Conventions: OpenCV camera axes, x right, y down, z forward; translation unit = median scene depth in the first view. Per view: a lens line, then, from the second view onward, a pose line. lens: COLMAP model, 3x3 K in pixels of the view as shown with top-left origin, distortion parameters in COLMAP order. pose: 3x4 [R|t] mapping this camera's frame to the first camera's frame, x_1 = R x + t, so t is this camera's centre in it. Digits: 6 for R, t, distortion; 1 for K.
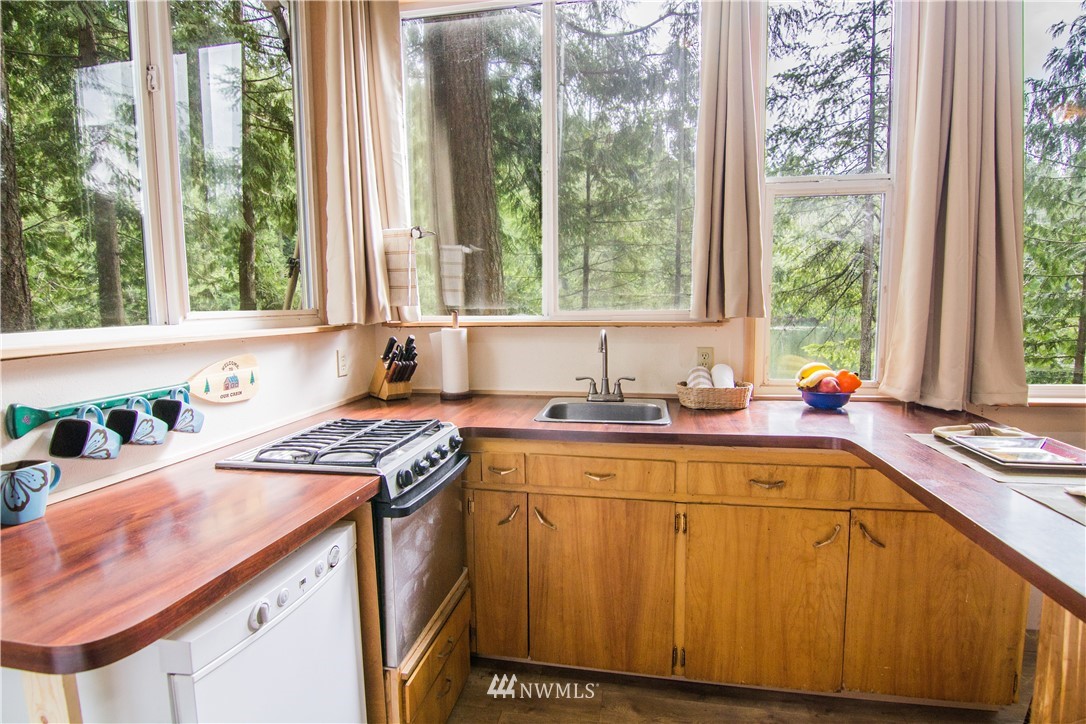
lens RADIAL K [[548.2, 0, 540.5], [0, 548.2, 354.1], [0, 0, 1]] dist [-0.015837, -0.004959]
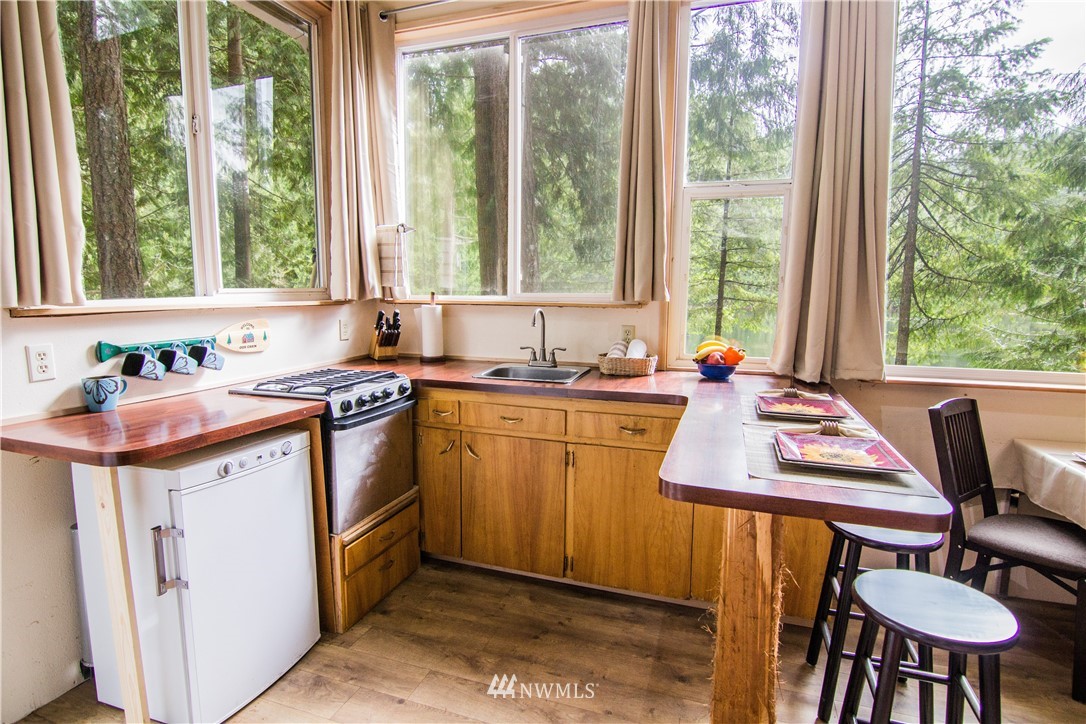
lens RADIAL K [[548.2, 0, 542.5], [0, 548.2, 356.5], [0, 0, 1]] dist [-0.015837, -0.004959]
pose [[0.989793, 0.034540, -0.138263, 0.342021], [-0.029966, 0.998937, 0.035027, 0.023737], [0.139326, -0.030527, 0.989776, -0.263335]]
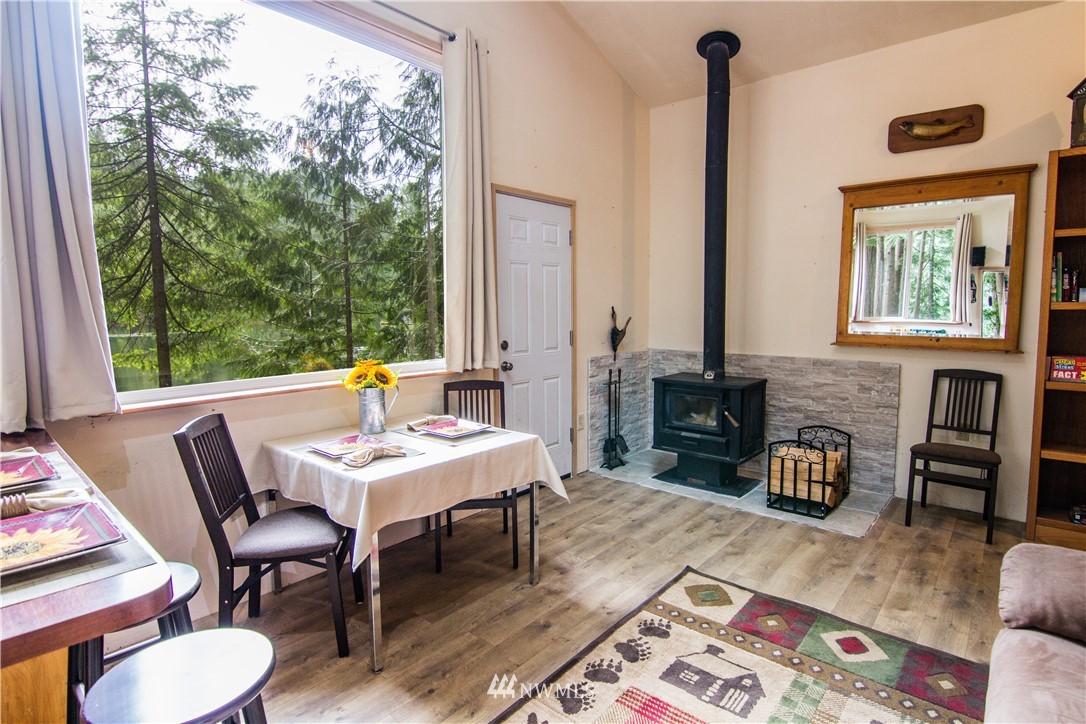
lens RADIAL K [[548.2, 0, 541.2], [0, 548.2, 358.6], [0, 0, 1]] dist [-0.015837, -0.004959]
pose [[0.506771, -0.077805, 0.858563, 0.462959], [0.077330, 0.996007, 0.044616, 0.013276], [-0.858606, 0.043783, 0.510764, -0.164652]]
